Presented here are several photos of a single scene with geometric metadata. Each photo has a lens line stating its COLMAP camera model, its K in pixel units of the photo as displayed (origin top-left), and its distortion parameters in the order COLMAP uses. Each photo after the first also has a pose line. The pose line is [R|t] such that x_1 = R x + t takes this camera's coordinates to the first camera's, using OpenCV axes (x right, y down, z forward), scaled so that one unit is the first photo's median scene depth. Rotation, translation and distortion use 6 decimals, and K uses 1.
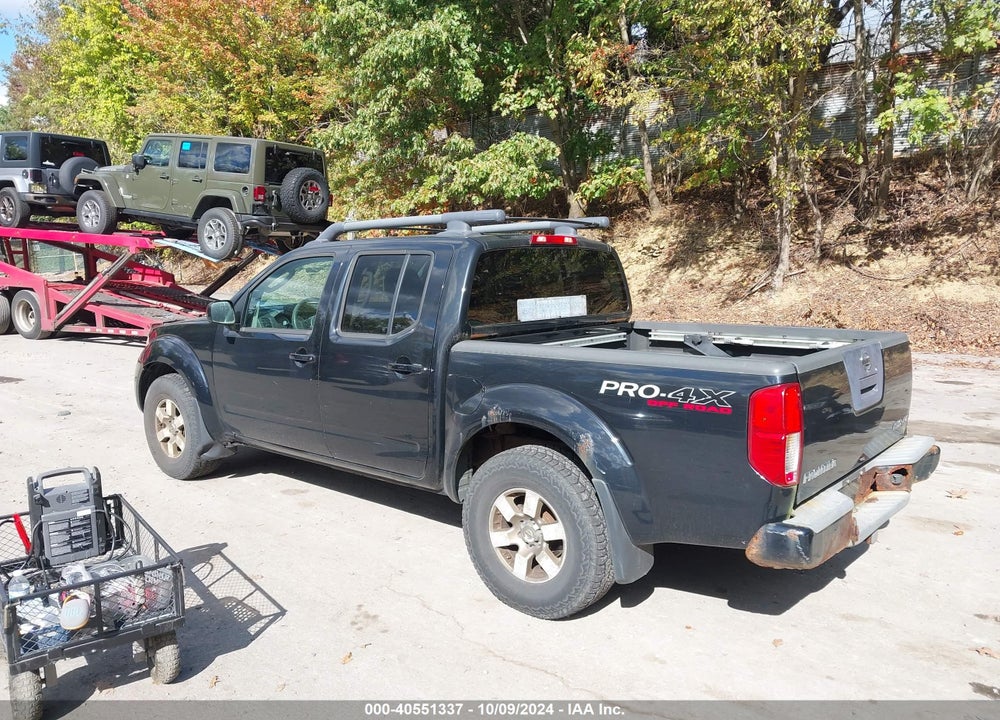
lens RADIAL K [[763.6, 0, 487.0], [0, 763.6, 368.8], [0, 0, 1]] dist [-0.000574, -0.001471]
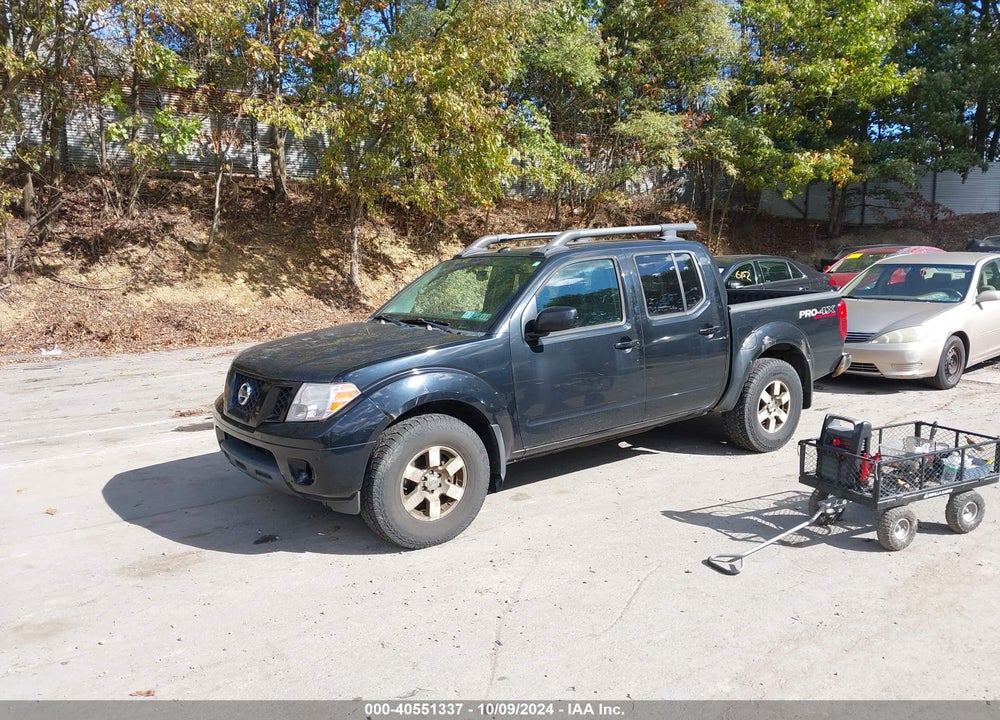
lens RADIAL K [[763.6, 0, 487.0], [0, 763.6, 368.8], [0, 0, 1]] dist [-0.000574, -0.001471]
pose [[0.240445, -0.148784, 0.959192, -0.307682], [0.167317, 0.979744, 0.110030, -0.030241], [-0.956133, 0.134033, 0.260469, 0.198871]]
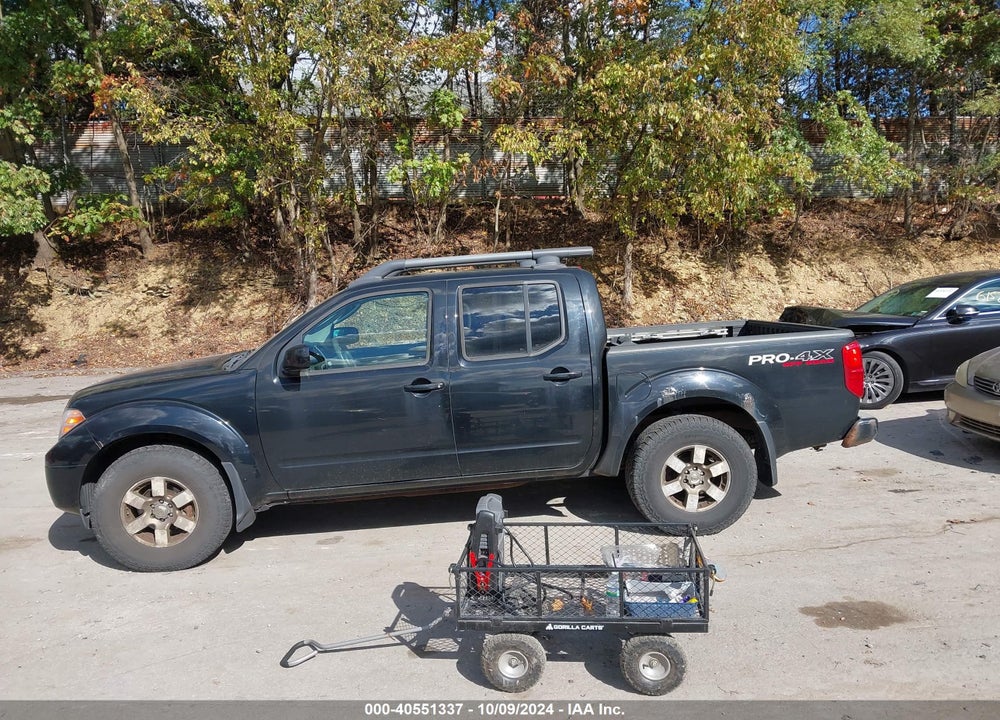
lens RADIAL K [[763.6, 0, 487.0], [0, 763.6, 368.8], [0, 0, 1]] dist [-0.000574, -0.001471]
pose [[0.709007, -0.109466, 0.696654, -0.195698], [0.144527, 0.989465, 0.008386, -0.007375], [-0.690233, 0.094740, 0.717359, 0.043667]]
